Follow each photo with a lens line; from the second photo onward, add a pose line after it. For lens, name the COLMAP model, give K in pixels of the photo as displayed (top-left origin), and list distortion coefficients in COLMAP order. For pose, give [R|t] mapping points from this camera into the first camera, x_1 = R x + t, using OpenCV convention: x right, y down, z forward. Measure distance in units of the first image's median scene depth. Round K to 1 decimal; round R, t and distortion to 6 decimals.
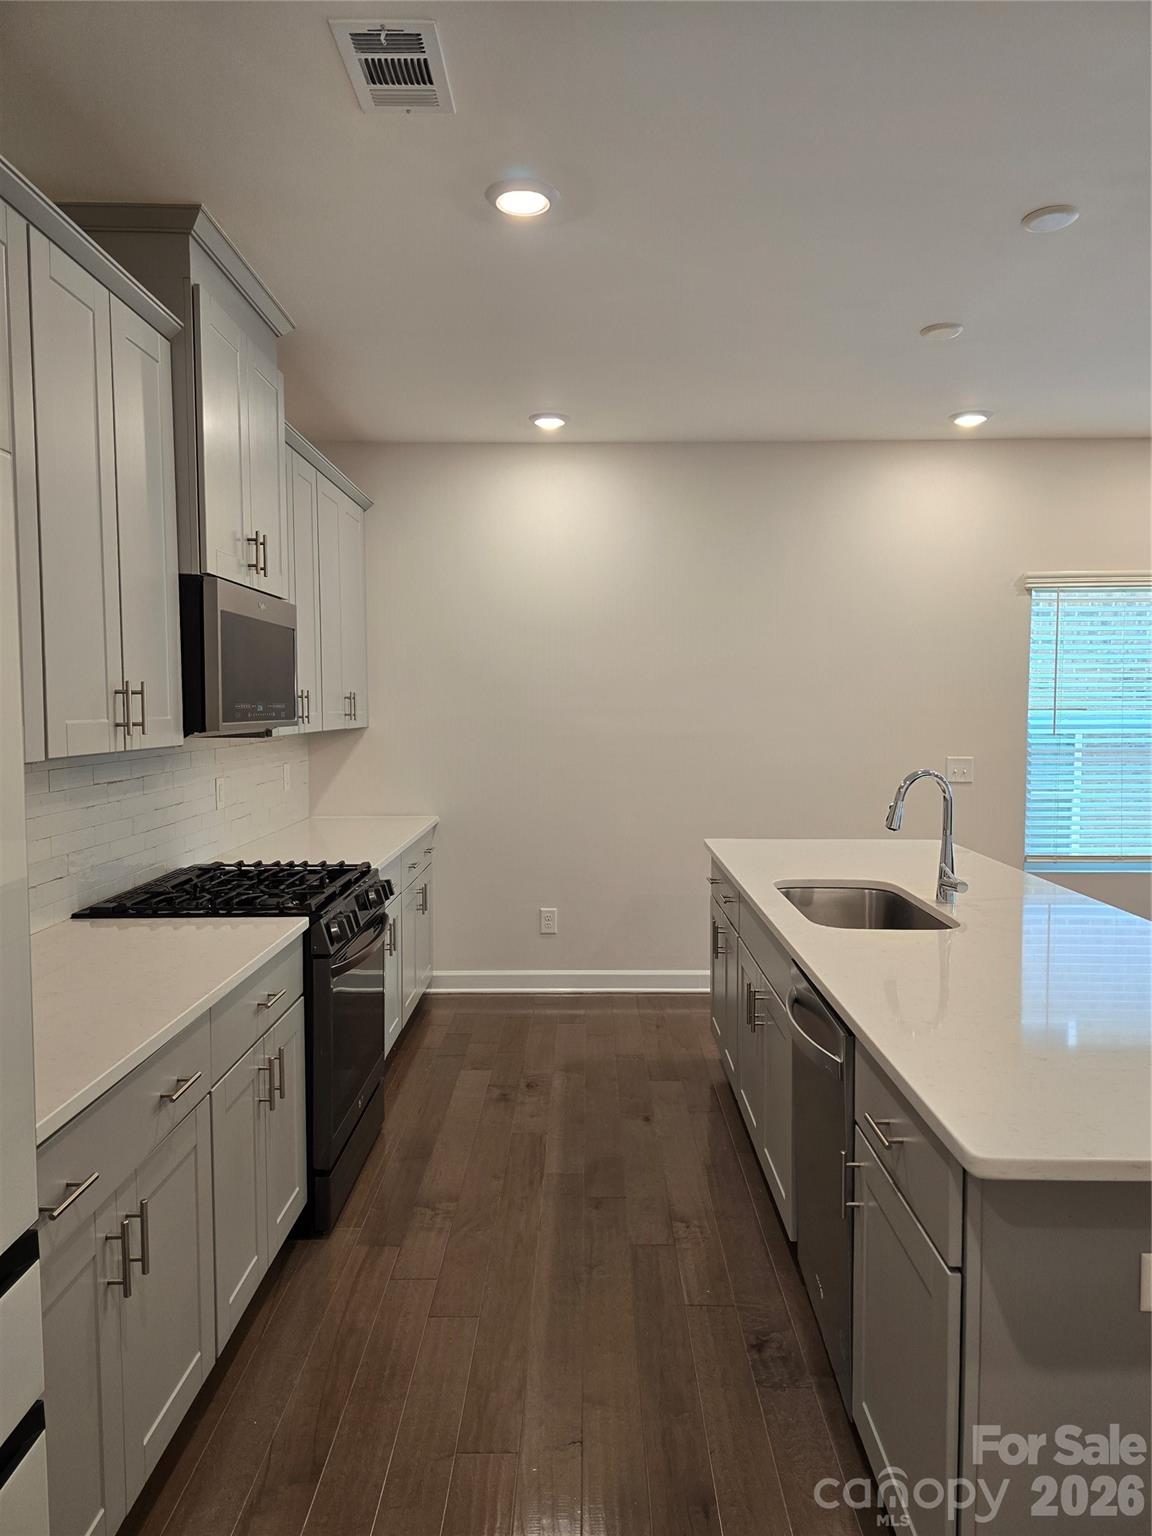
lens RADIAL K [[1024.6, 0, 591.8], [0, 1024.6, 755.9], [0, 0, 1]] dist [0.072572, -0.060022]
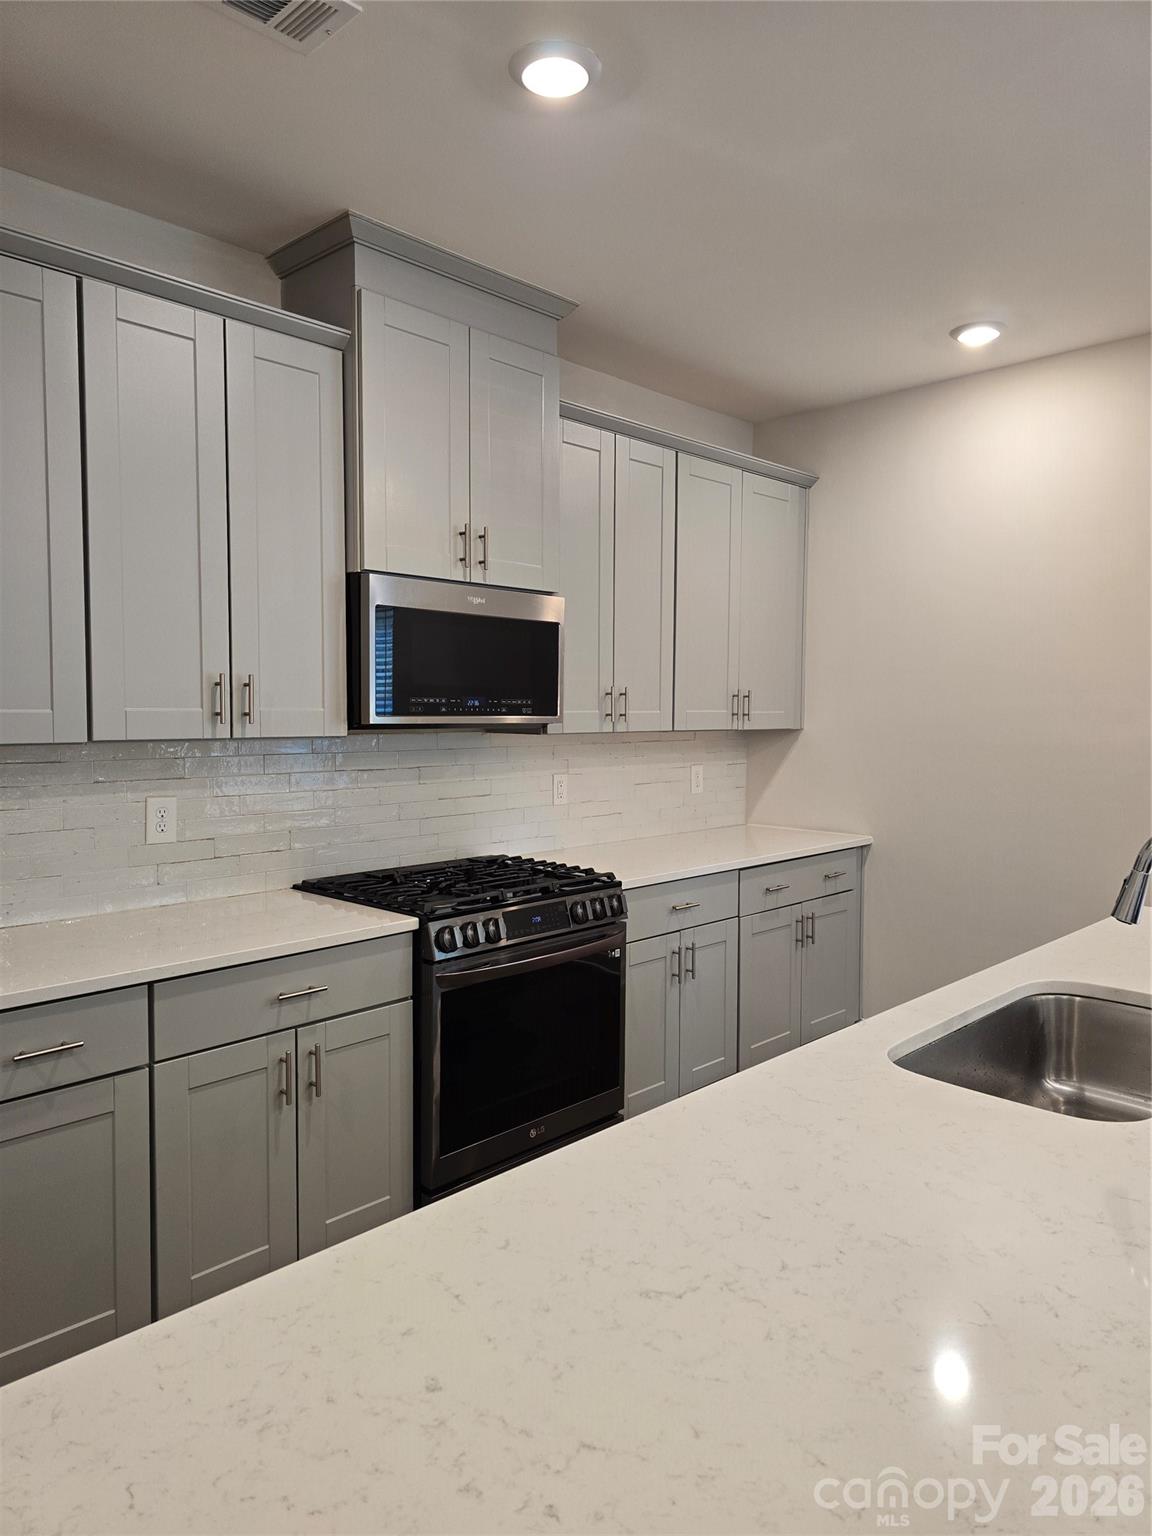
lens RADIAL K [[1024.6, 0, 583.1], [0, 1024.6, 749.2], [0, 0, 1]] dist [0.072572, -0.060022]
pose [[0.715915, 0.034915, -0.697314, 1.050875], [-0.042934, 0.999060, 0.005945, -0.028396], [0.696866, 0.025682, 0.716741, 0.879313]]
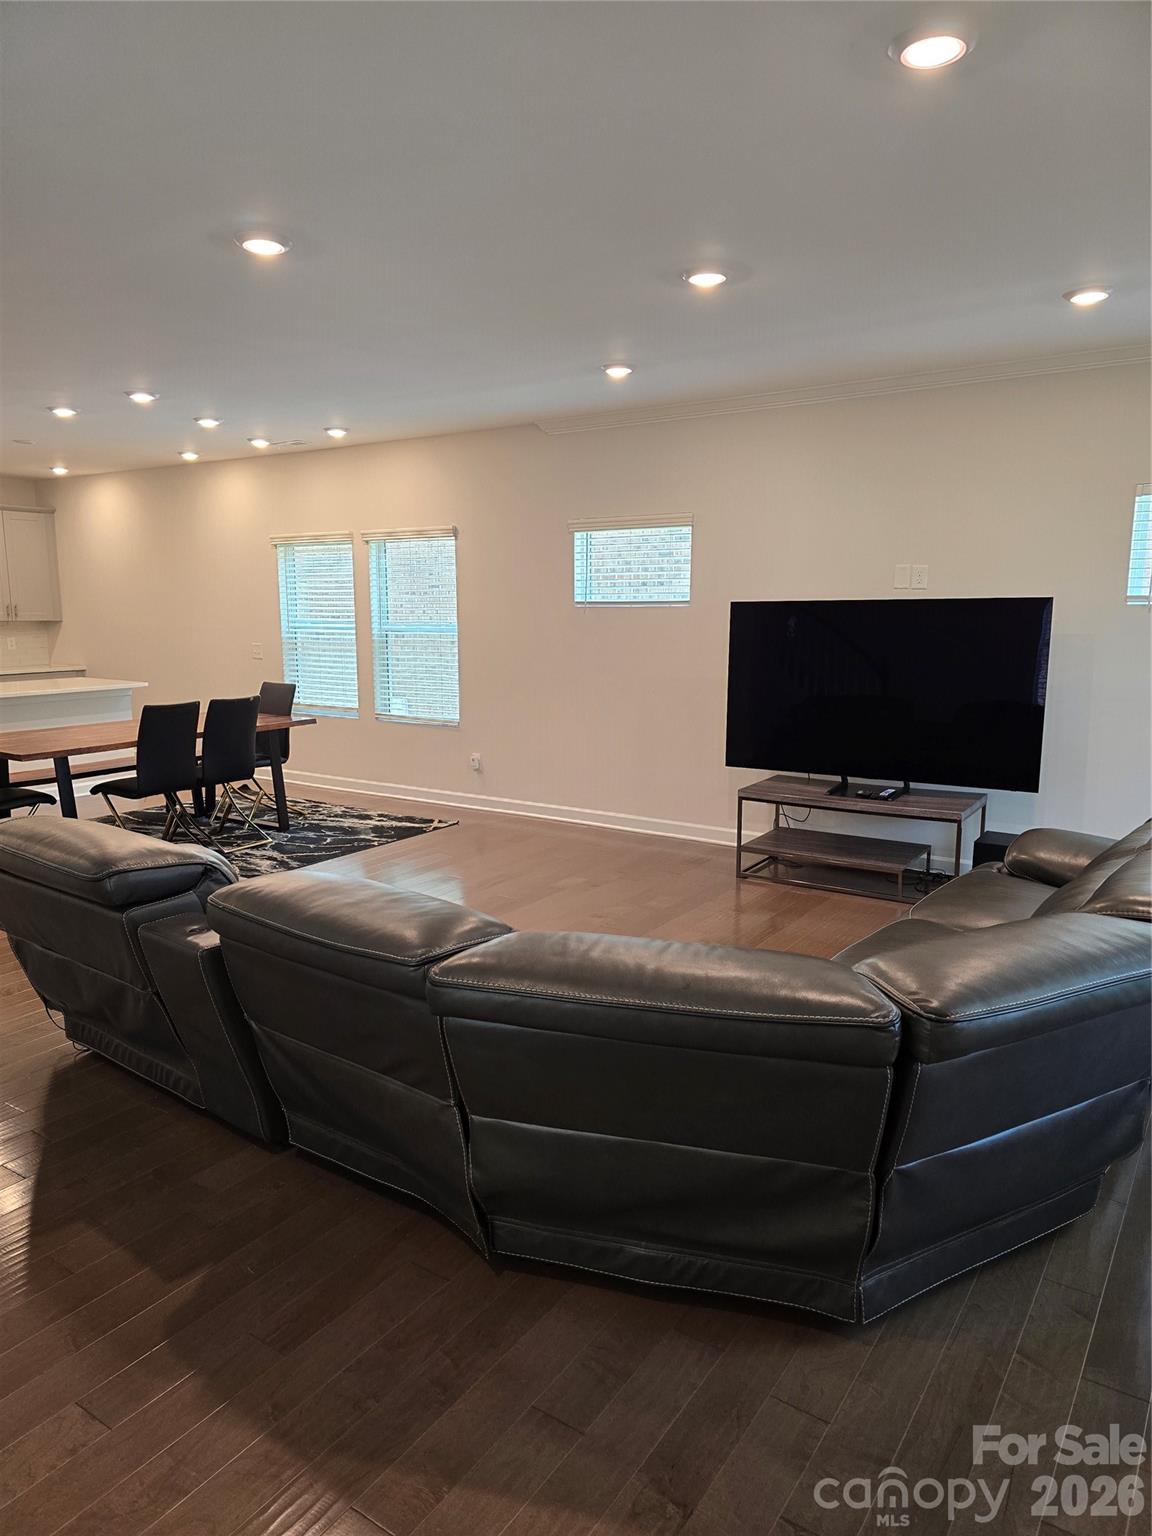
lens RADIAL K [[1024.6, 0, 572.9], [0, 1024.6, 778.1], [0, 0, 1]] dist [0.072572, -0.060022]
pose [[0.828747, 0.096383, -0.551261, 6.944933], [-0.030603, 0.991388, 0.127328, -0.048171], [0.558786, -0.088652, 0.824560, -0.627493]]
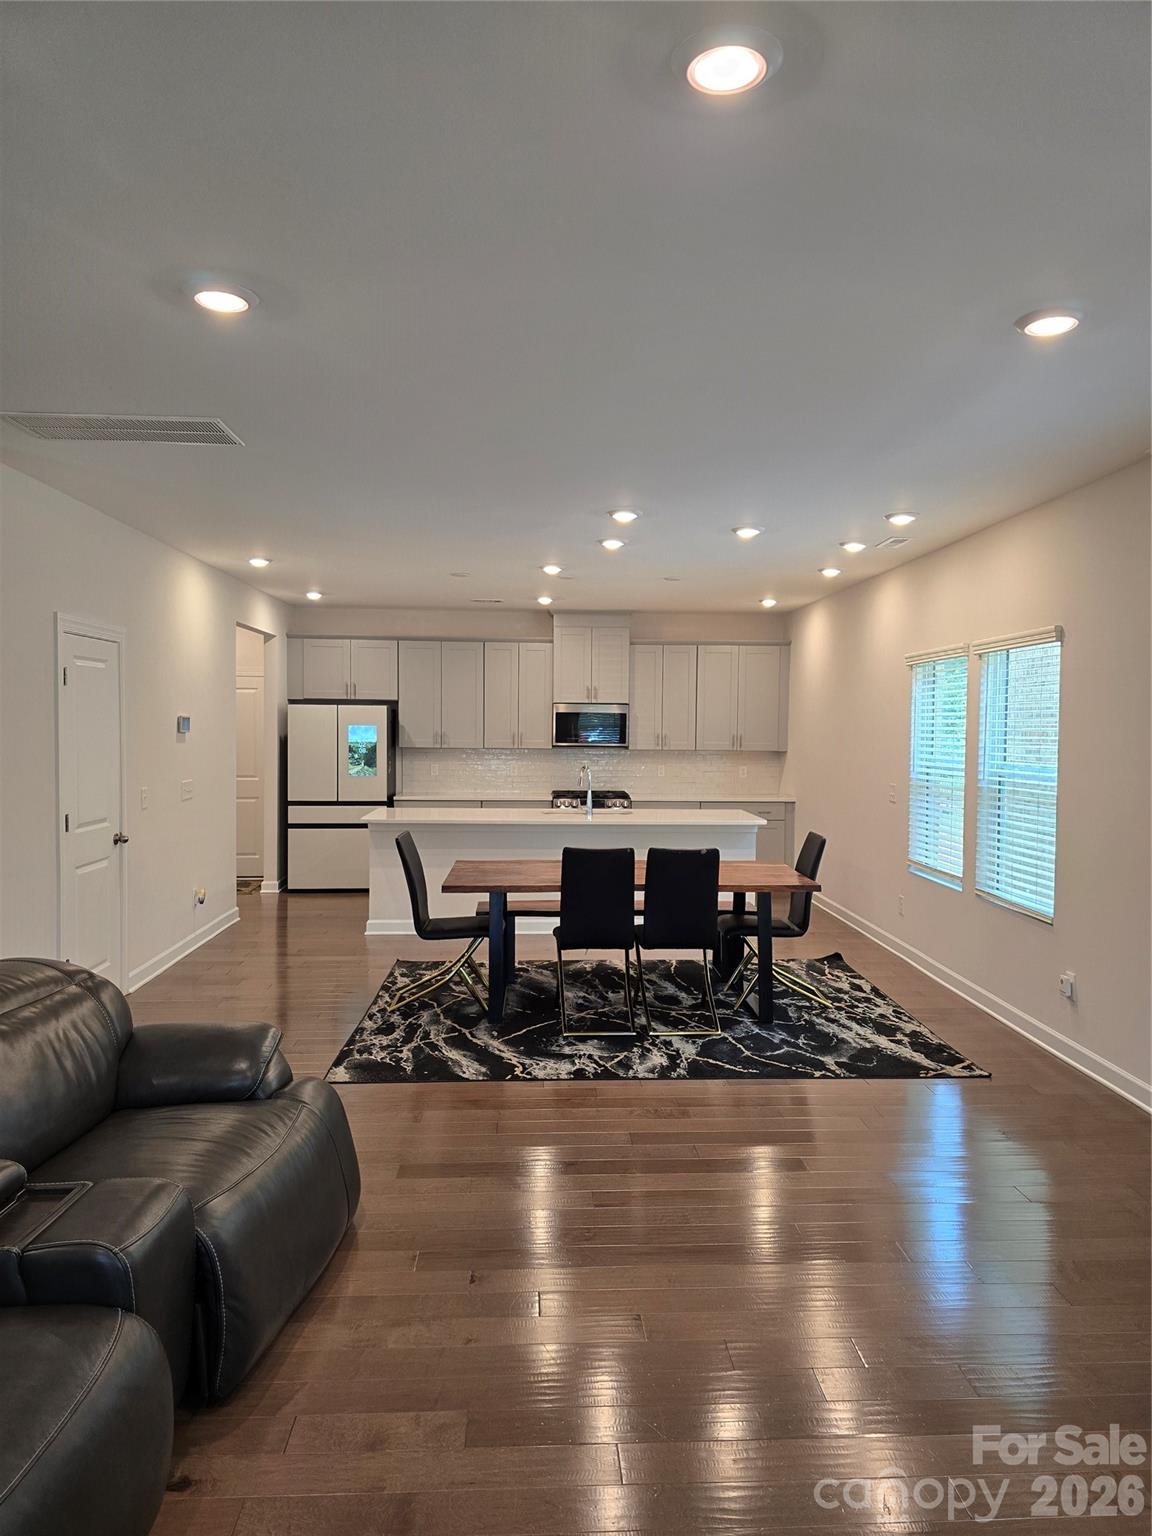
lens RADIAL K [[1024.6, 0, 579.9], [0, 1024.6, 757.1], [0, 0, 1]] dist [0.072572, -0.060022]
pose [[0.053181, 0.034684, -0.997982, 6.875866], [-0.061275, 0.997627, 0.031407, -0.212005], [0.996703, 0.059481, 0.055180, 1.881757]]
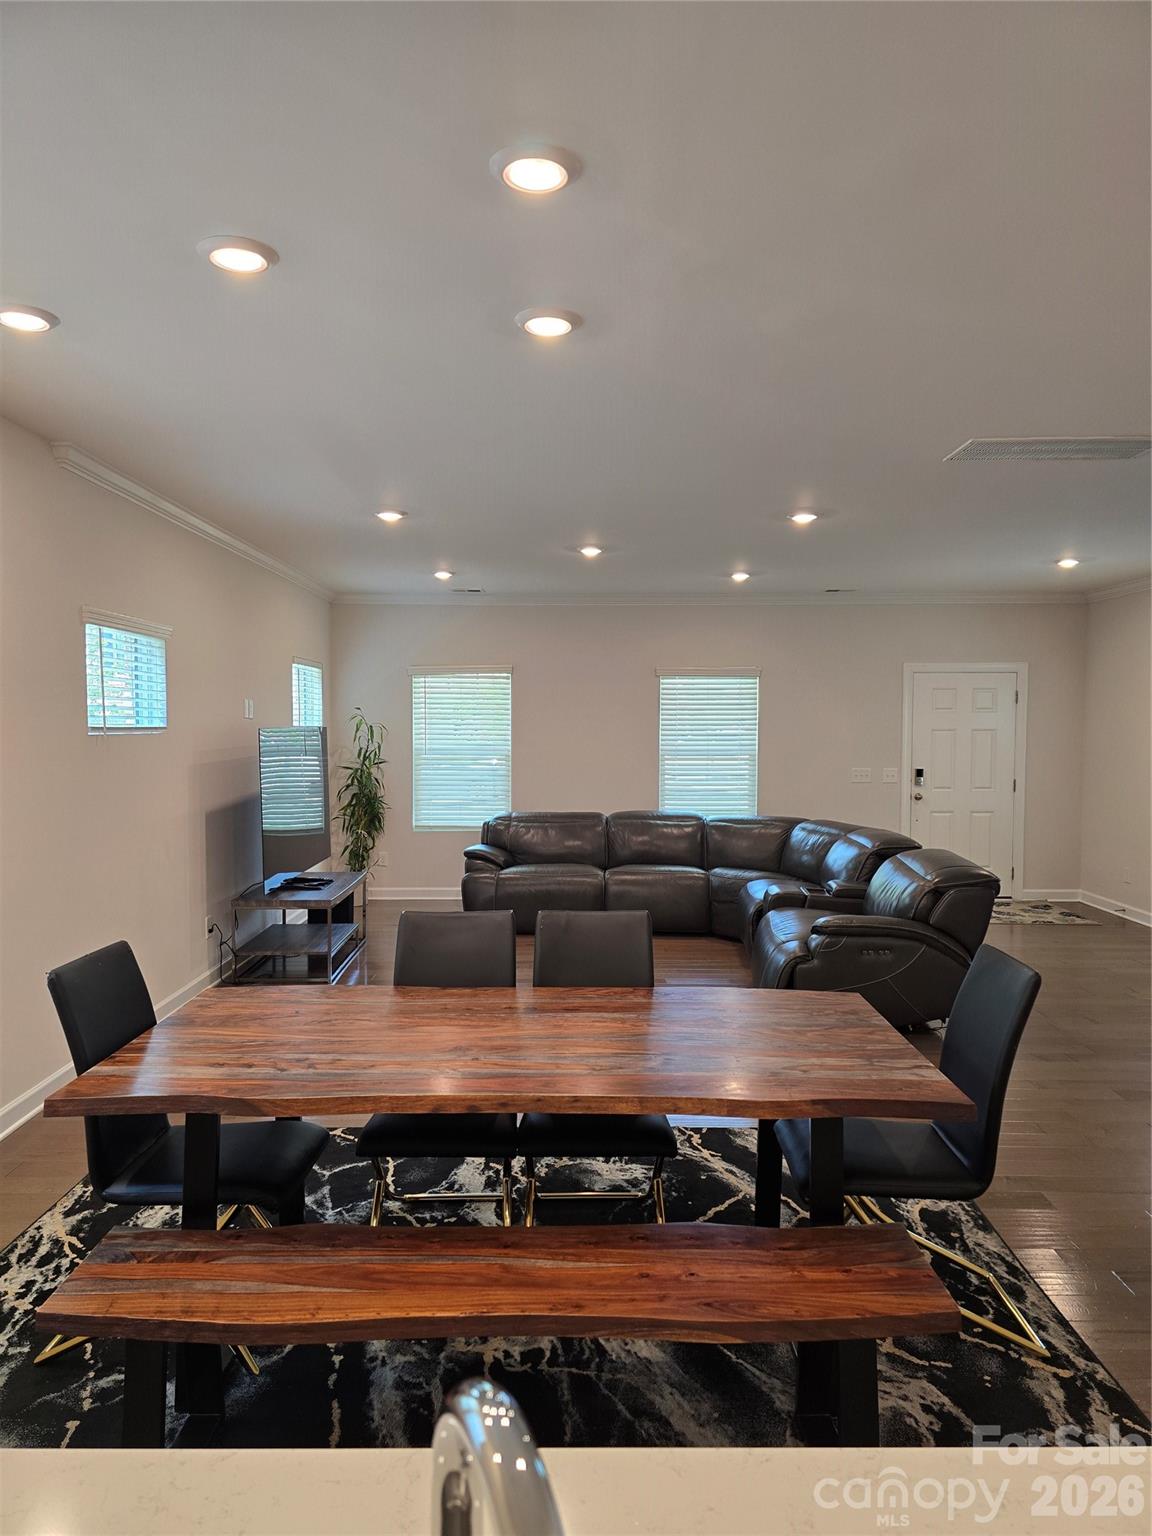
lens RADIAL K [[1024.6, 0, 585.1], [0, 1024.6, 760.1], [0, 0, 1]] dist [0.072572, -0.060022]
pose [[-0.013456, -0.028033, 0.999516, 0.381620], [0.049934, 0.998341, 0.028672, -0.185106], [-0.998662, 0.050295, -0.012034, 2.230074]]
